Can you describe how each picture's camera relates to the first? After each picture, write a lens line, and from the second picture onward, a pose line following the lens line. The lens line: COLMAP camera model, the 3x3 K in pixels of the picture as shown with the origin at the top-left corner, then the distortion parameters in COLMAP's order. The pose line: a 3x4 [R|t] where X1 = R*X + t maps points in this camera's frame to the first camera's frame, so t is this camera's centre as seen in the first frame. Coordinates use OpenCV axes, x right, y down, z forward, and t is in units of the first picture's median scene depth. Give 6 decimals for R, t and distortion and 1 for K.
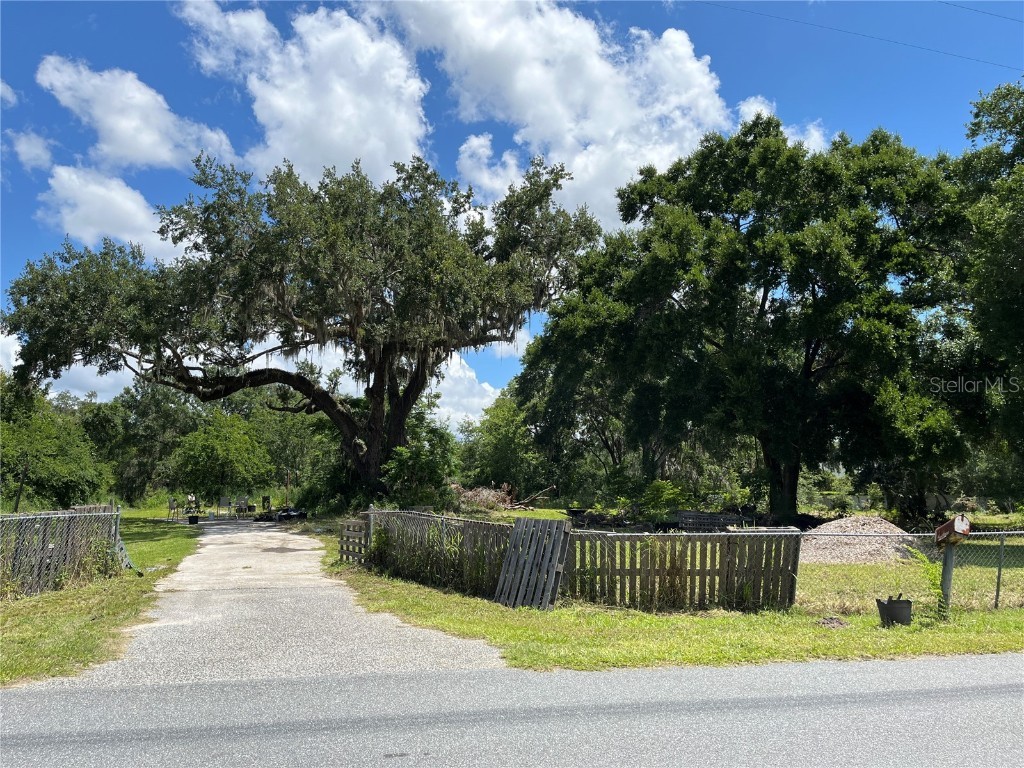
lens RADIAL K [[777.1, 0, 511.8], [0, 777.1, 375.7], [0, 0, 1]] dist [0.056827, -0.002836]
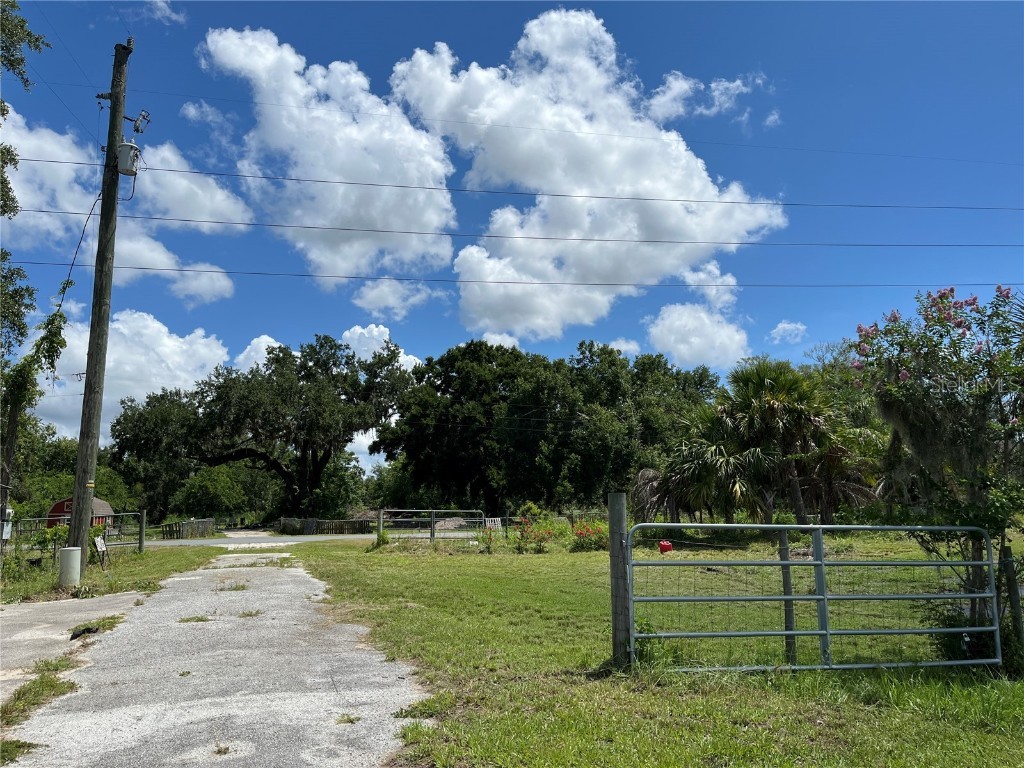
lens RADIAL K [[777.1, 0, 511.8], [0, 777.1, 375.7], [0, 0, 1]] dist [0.056827, -0.002836]
pose [[0.999205, -0.010772, 0.038373, 0.272355], [0.011710, 0.999636, -0.024313, -0.139540], [-0.038097, 0.024743, 0.998968, -0.962900]]
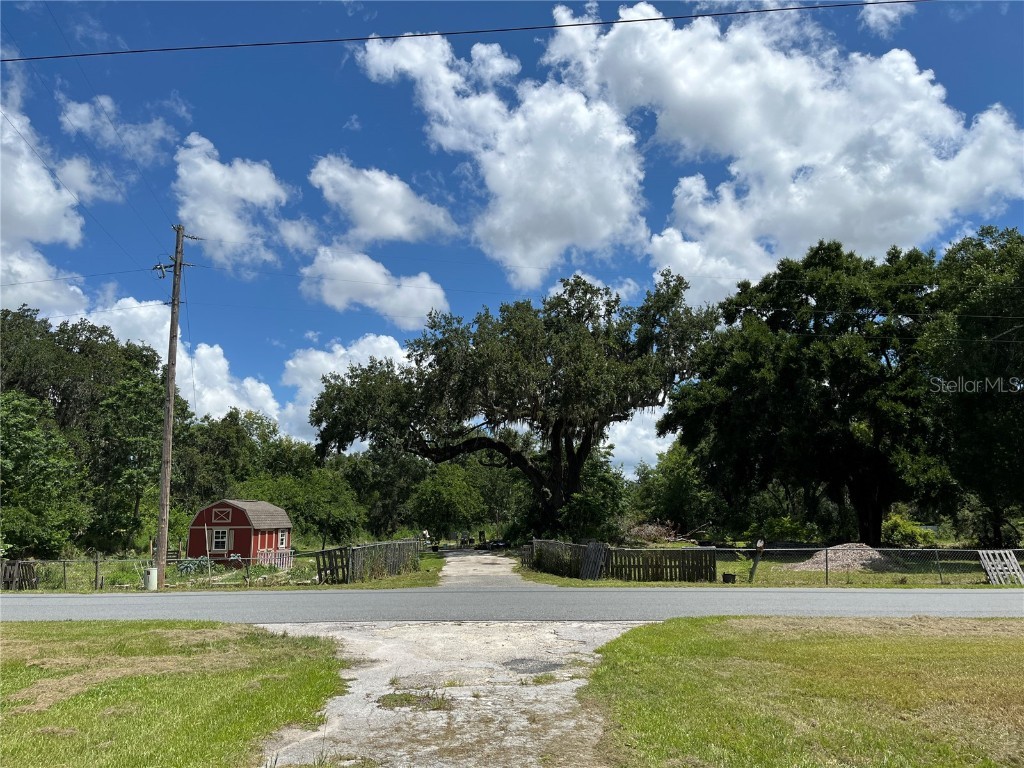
lens RADIAL K [[780.6, 0, 512.0], [0, 780.6, 384.0], [0, 0, 1]] dist [0.203205, -0.525981]
pose [[0.965718, -0.057949, -0.253041, 0.103346], [0.050457, 0.998077, -0.036002, -0.053387], [0.254641, 0.022000, 0.966785, -0.332586]]
